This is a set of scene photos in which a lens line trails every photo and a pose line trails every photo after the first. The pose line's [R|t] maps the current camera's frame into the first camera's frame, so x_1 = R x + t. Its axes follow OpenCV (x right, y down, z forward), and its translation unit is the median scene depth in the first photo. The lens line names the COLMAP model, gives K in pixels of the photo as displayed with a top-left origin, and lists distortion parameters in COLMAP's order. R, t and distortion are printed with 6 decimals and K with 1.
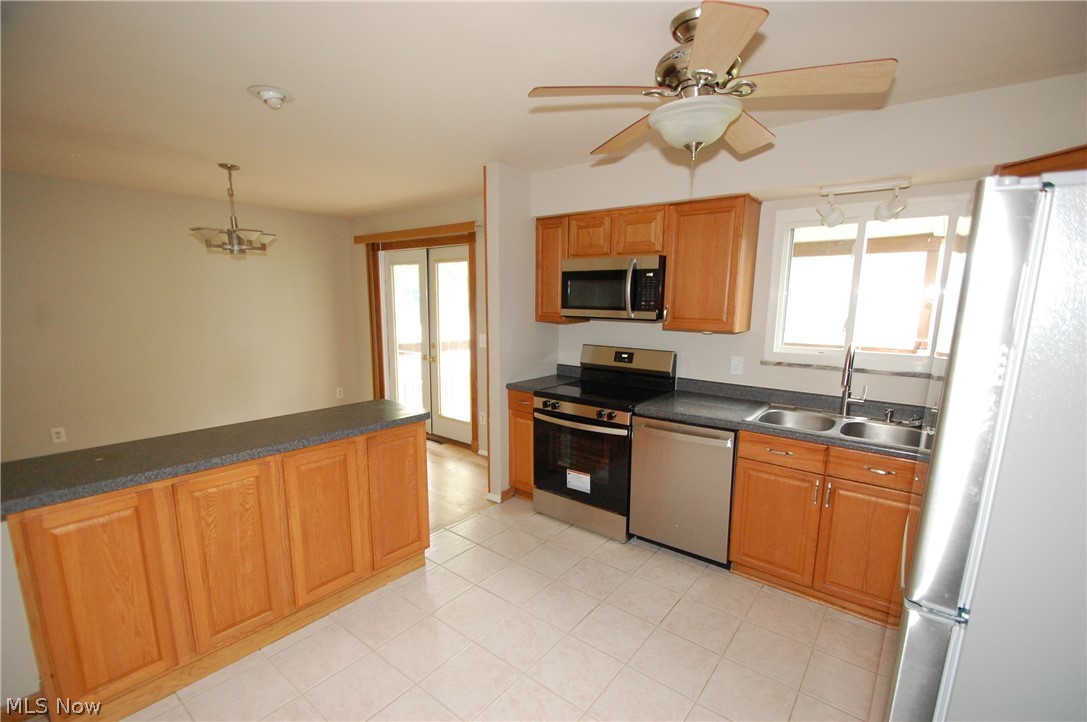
lens RADIAL K [[474.2, 0, 565.4], [0, 474.2, 377.9], [0, 0, 1]] dist [-0.003616, -0.007245]
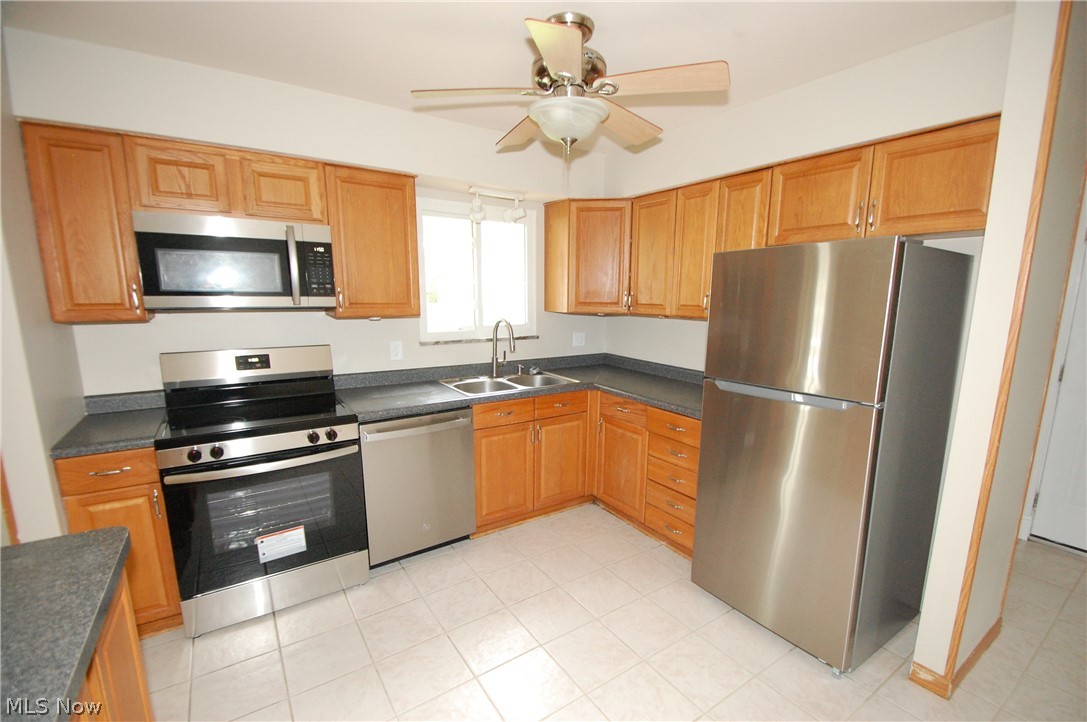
lens RADIAL K [[474.2, 0, 557.0], [0, 474.2, 381.0], [0, 0, 1]] dist [-0.003616, -0.007245]
pose [[0.313295, -0.184502, 0.931561, -0.456475], [0.150942, 0.978150, 0.142966, -0.055113], [-0.937584, 0.095821, 0.334298, 0.374198]]
